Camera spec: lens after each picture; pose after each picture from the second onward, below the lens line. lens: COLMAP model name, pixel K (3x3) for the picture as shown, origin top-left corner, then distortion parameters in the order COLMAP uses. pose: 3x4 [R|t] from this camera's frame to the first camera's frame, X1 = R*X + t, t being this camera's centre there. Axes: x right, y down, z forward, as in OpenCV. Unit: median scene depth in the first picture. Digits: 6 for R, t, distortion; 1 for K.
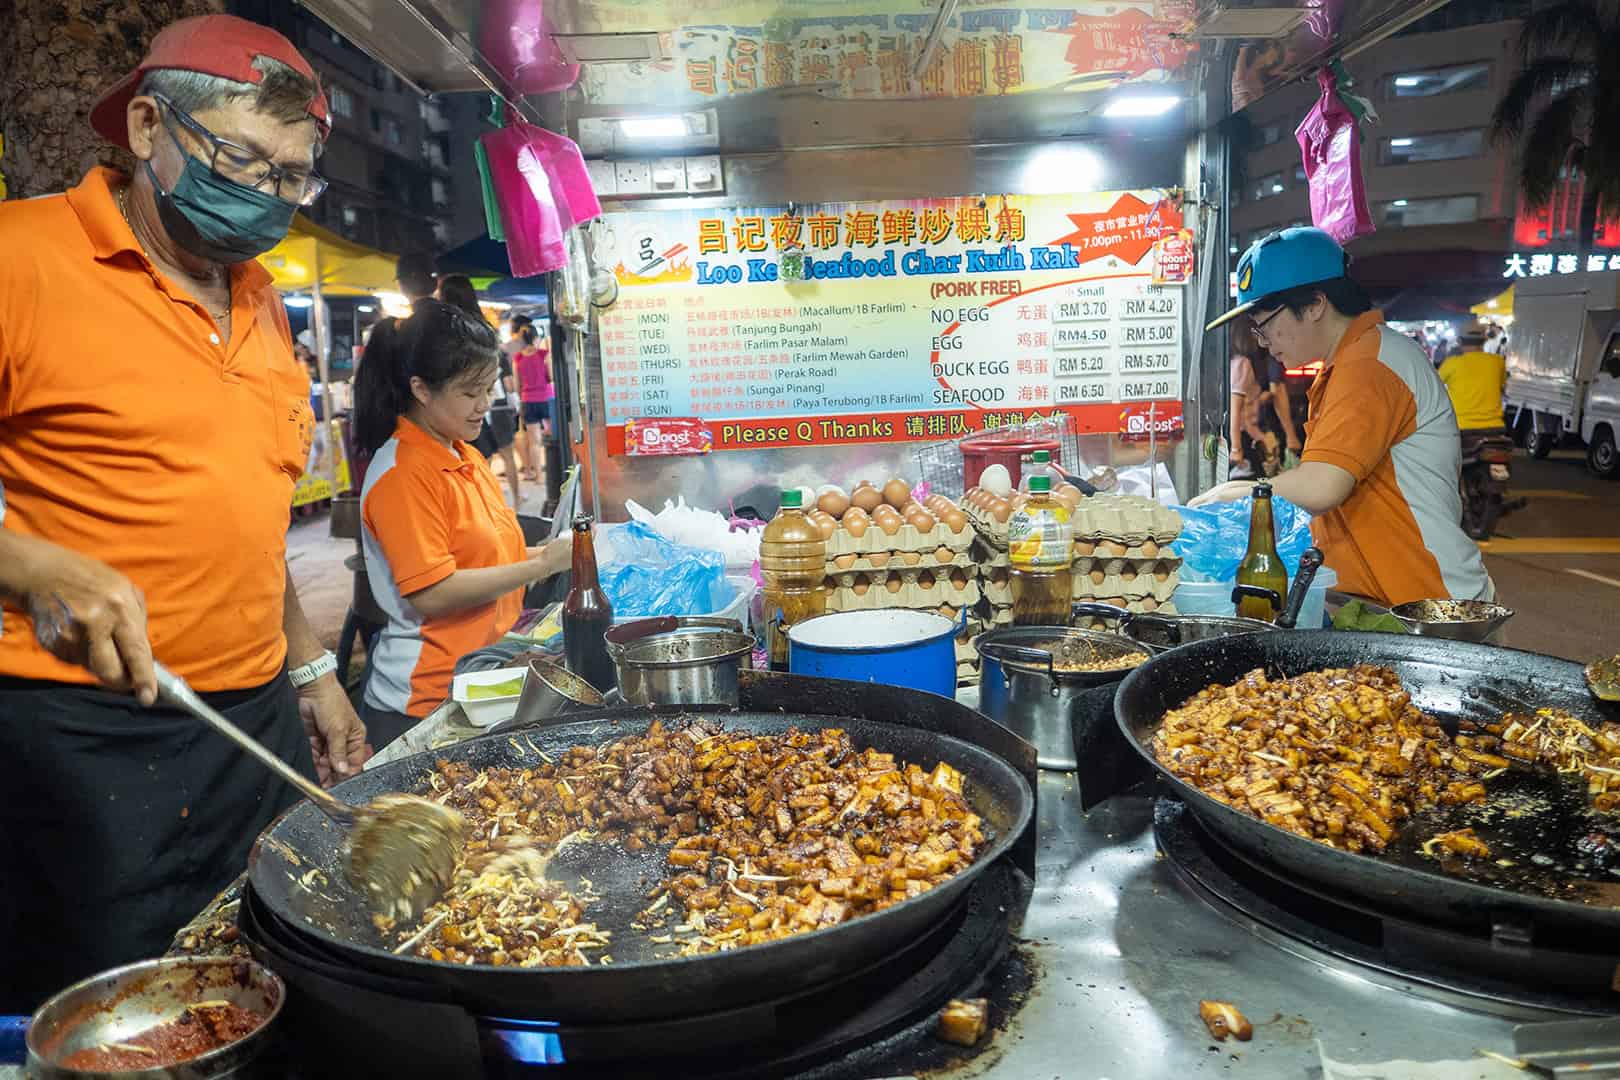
lens RADIAL K [[1176.0, 0, 804.9], [0, 1176.0, 551.8], [0, 0, 1]] dist [-0.013996, -0.001785]
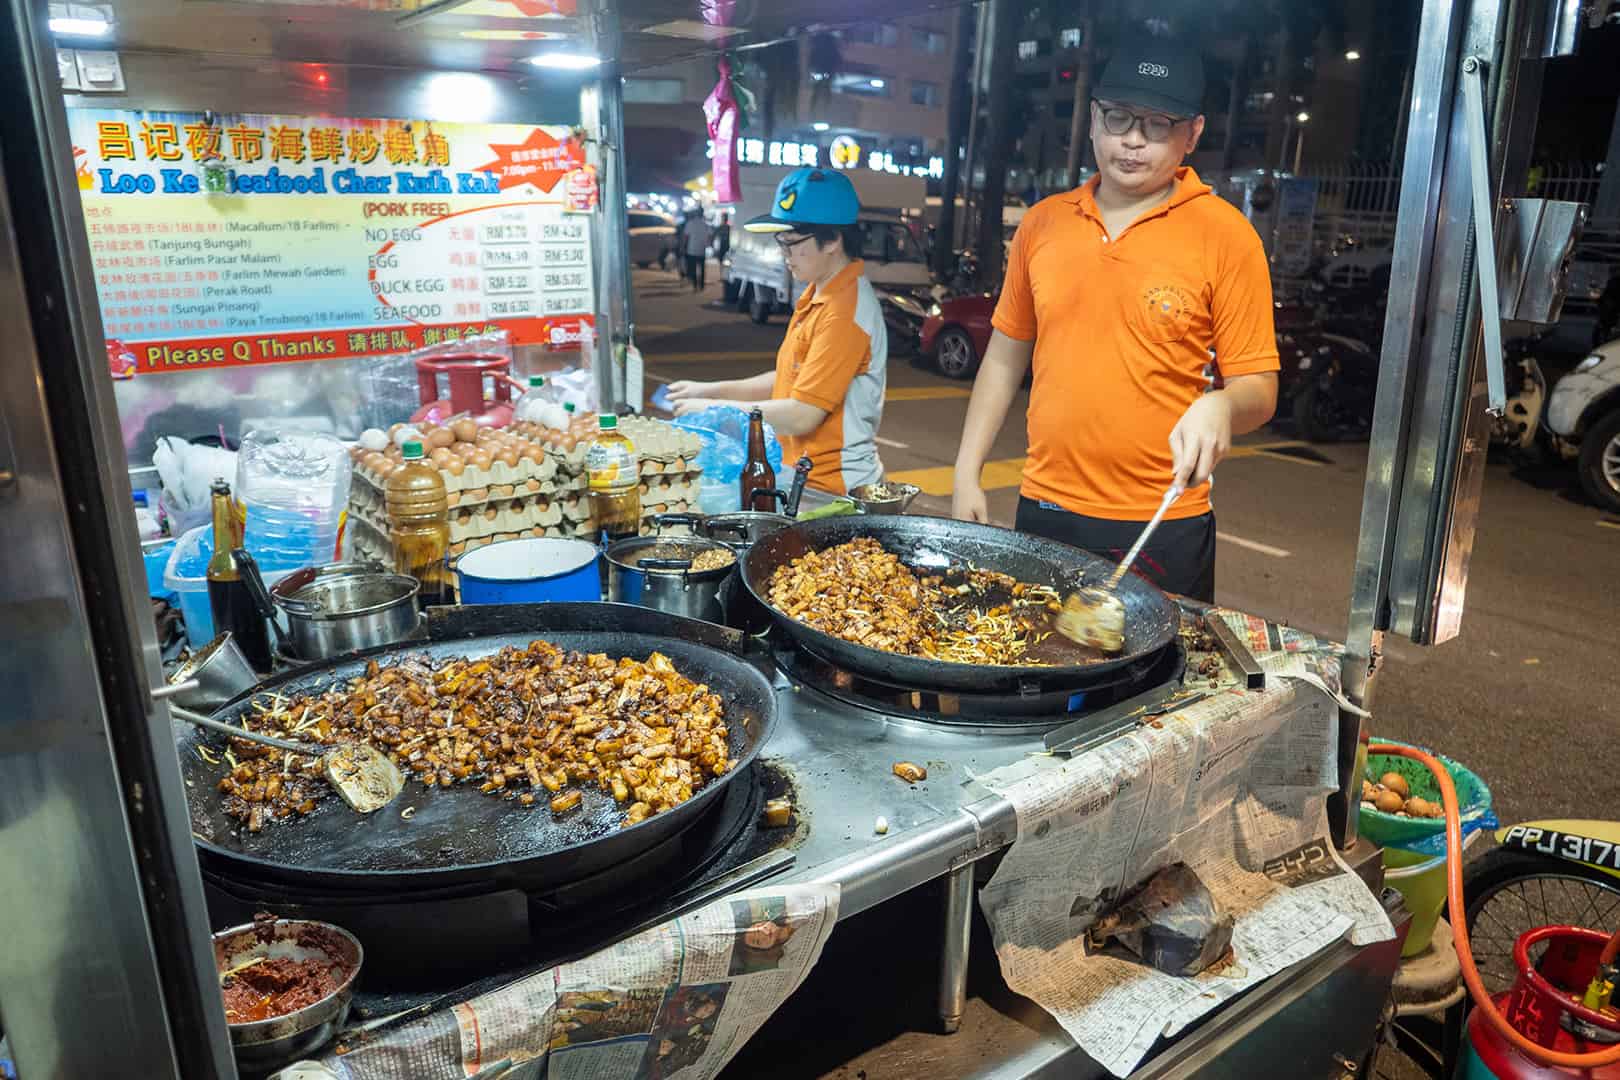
lens RADIAL K [[1176.0, 0, 814.7], [0, 1176.0, 534.6], [0, 0, 1]] dist [-0.013996, -0.001785]
pose [[0.803813, -0.120683, 0.582512, -0.208367], [0.057080, 0.990335, 0.126410, -0.048175], [-0.592137, -0.068360, 0.802933, -0.077196]]
